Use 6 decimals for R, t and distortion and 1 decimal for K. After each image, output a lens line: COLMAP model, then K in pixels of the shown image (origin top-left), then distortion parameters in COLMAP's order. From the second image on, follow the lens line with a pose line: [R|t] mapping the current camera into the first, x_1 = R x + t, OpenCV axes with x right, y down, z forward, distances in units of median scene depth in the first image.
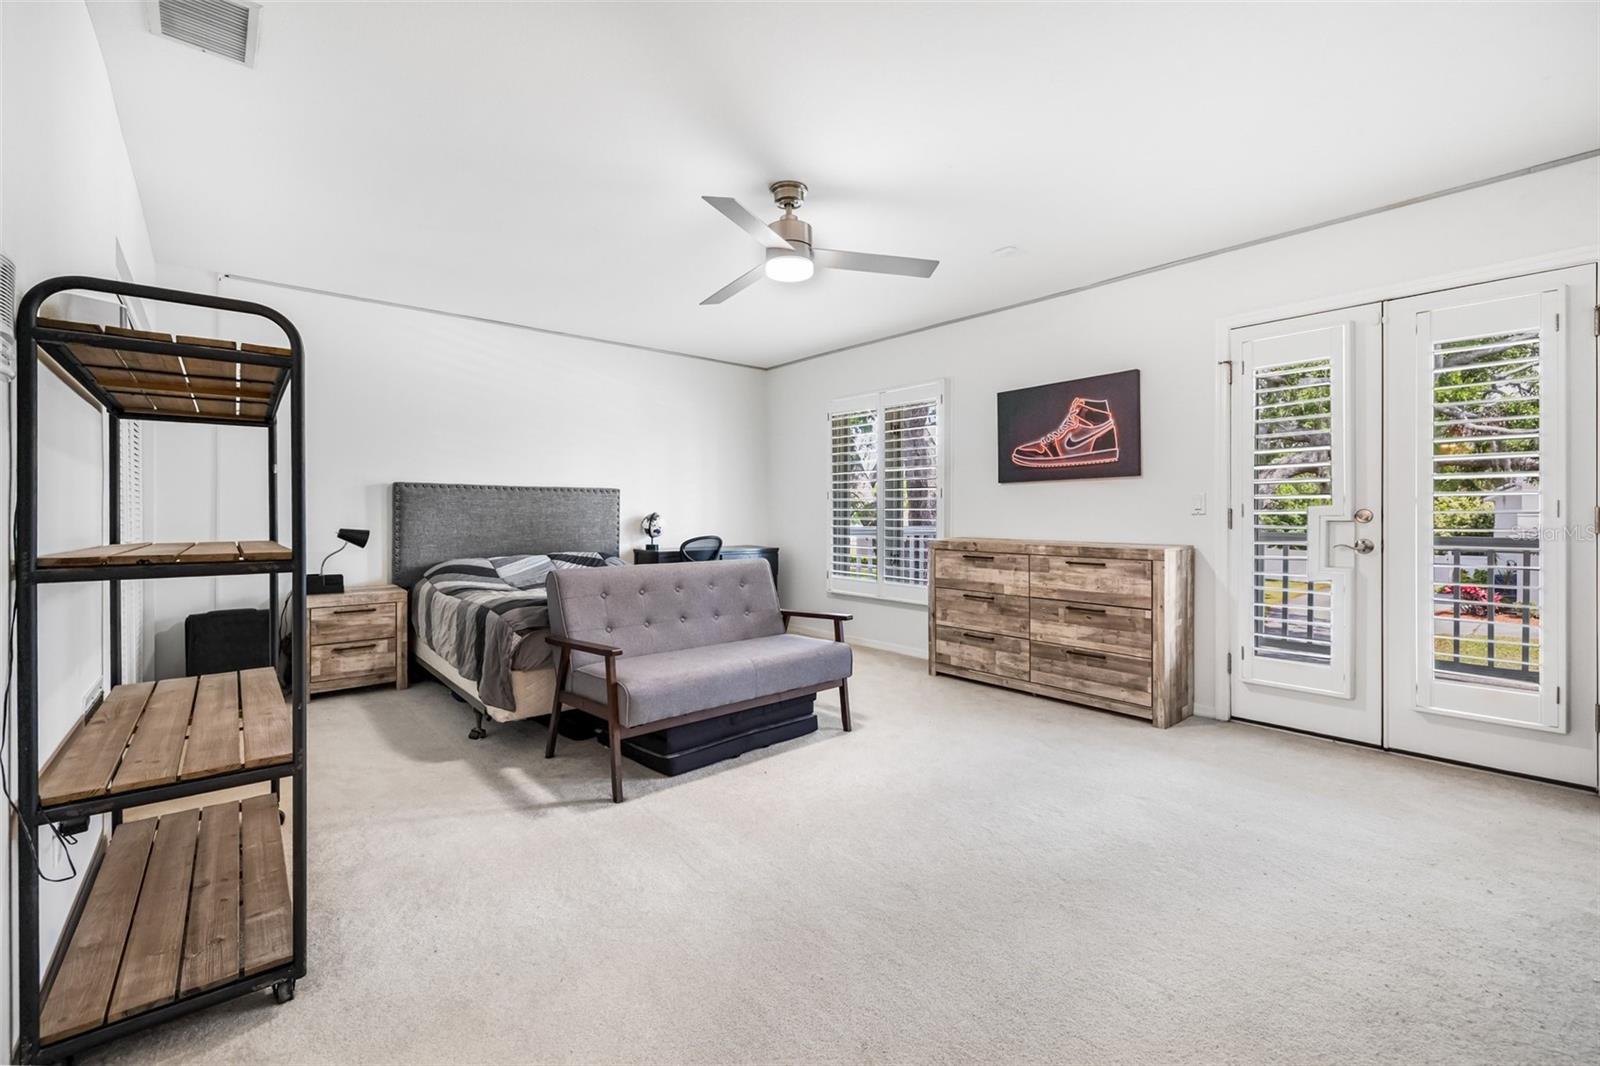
lens RADIAL K [[678.9, 0, 790.7], [0, 678.9, 521.2], [0, 0, 1]] dist [-0.000485, -0.000033]
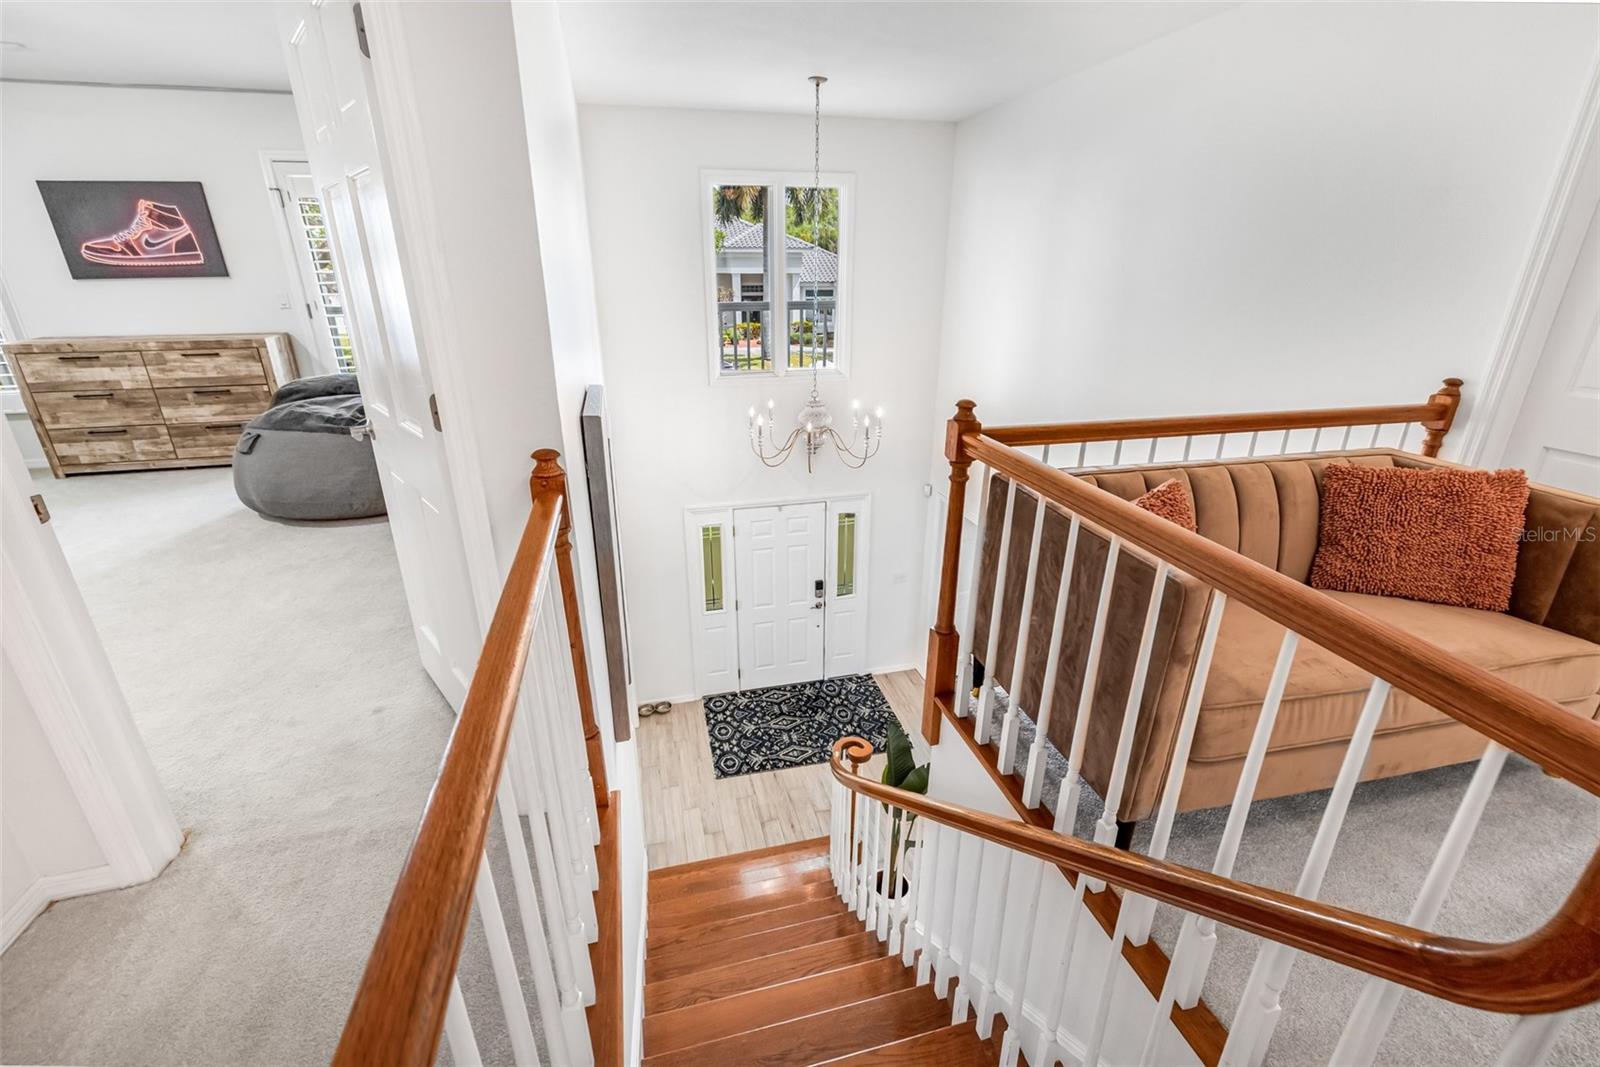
lens RADIAL K [[678.9, 0, 791.9], [0, 678.9, 527.5], [0, 0, 1]] dist [-0.000485, -0.000033]
pose [[0.434043, -0.323250, 0.840902, -0.223903], [0.012818, 0.935532, 0.353010, -0.060525], [-0.900801, -0.142443, 0.410204, -0.488837]]
